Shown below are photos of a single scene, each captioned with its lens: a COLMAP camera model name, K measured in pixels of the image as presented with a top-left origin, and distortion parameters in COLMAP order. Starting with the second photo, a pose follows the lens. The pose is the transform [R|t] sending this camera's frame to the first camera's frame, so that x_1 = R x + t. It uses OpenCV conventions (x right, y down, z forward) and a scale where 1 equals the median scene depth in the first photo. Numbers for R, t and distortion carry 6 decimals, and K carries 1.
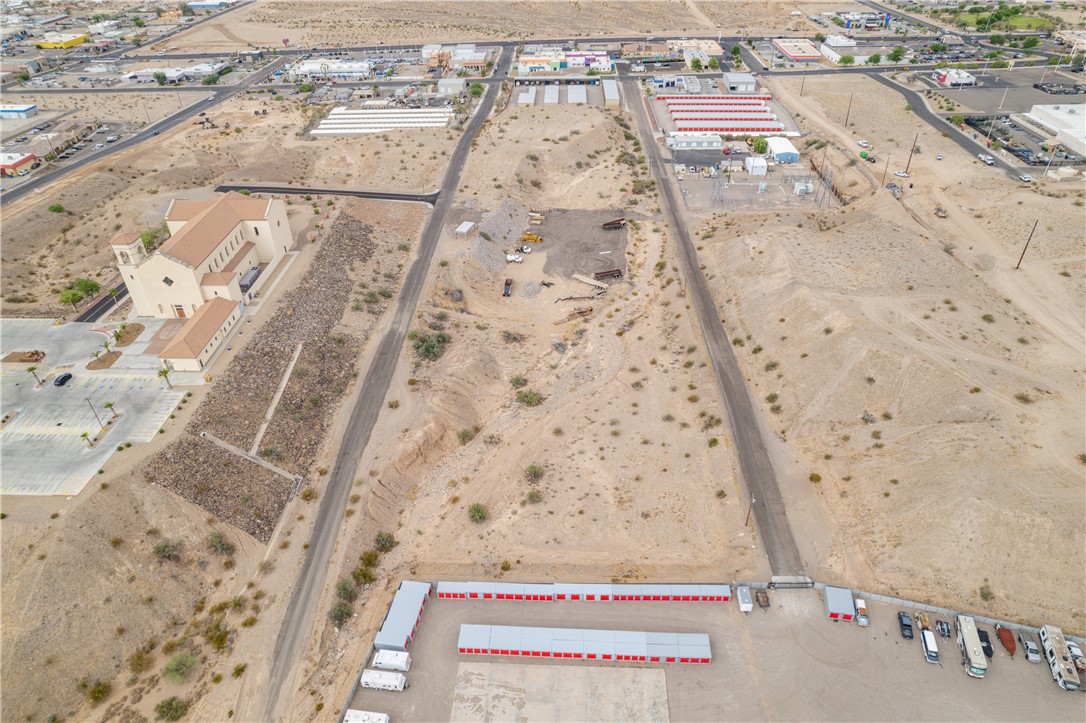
lens RADIAL K [[696.7, 0, 544.5], [0, 696.7, 364.6], [0, 0, 1]] dist [-0.081895, 0.077611]
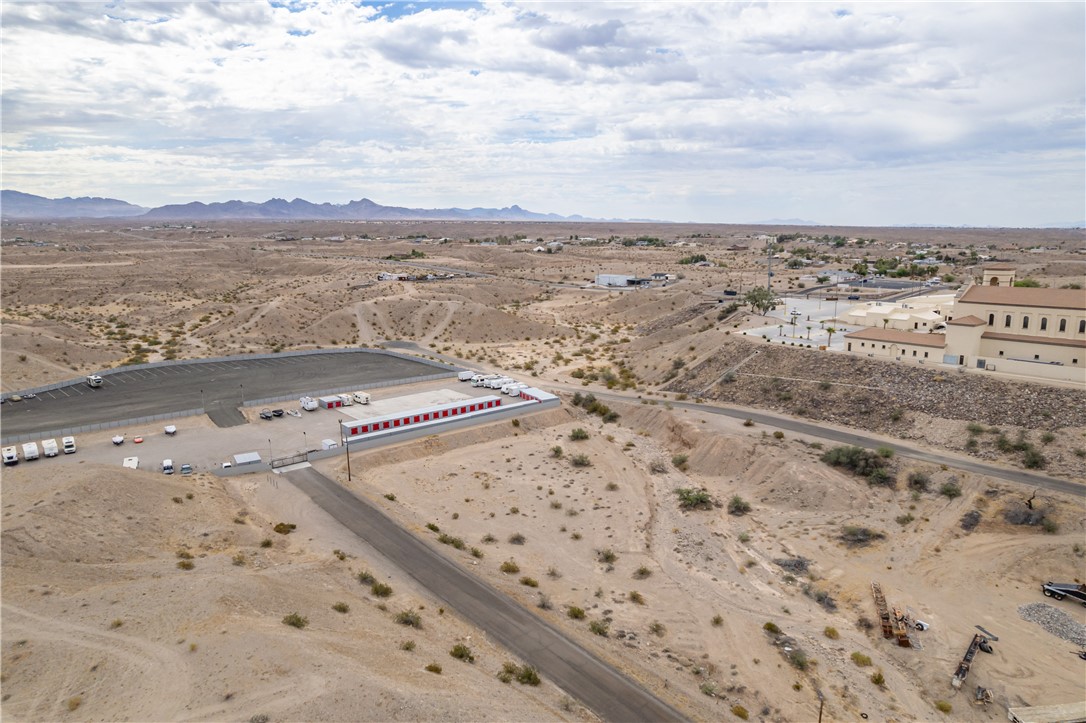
lens RADIAL K [[695.6, 0, 544.3], [0, 695.6, 360.6], [0, 0, 1]] dist [-0.078015, 0.071947]
pose [[-0.743515, 0.148653, -0.651987, 0.567466], [-0.373854, 0.715981, 0.589580, -0.440158], [0.554454, 0.682109, -0.476769, 1.235982]]
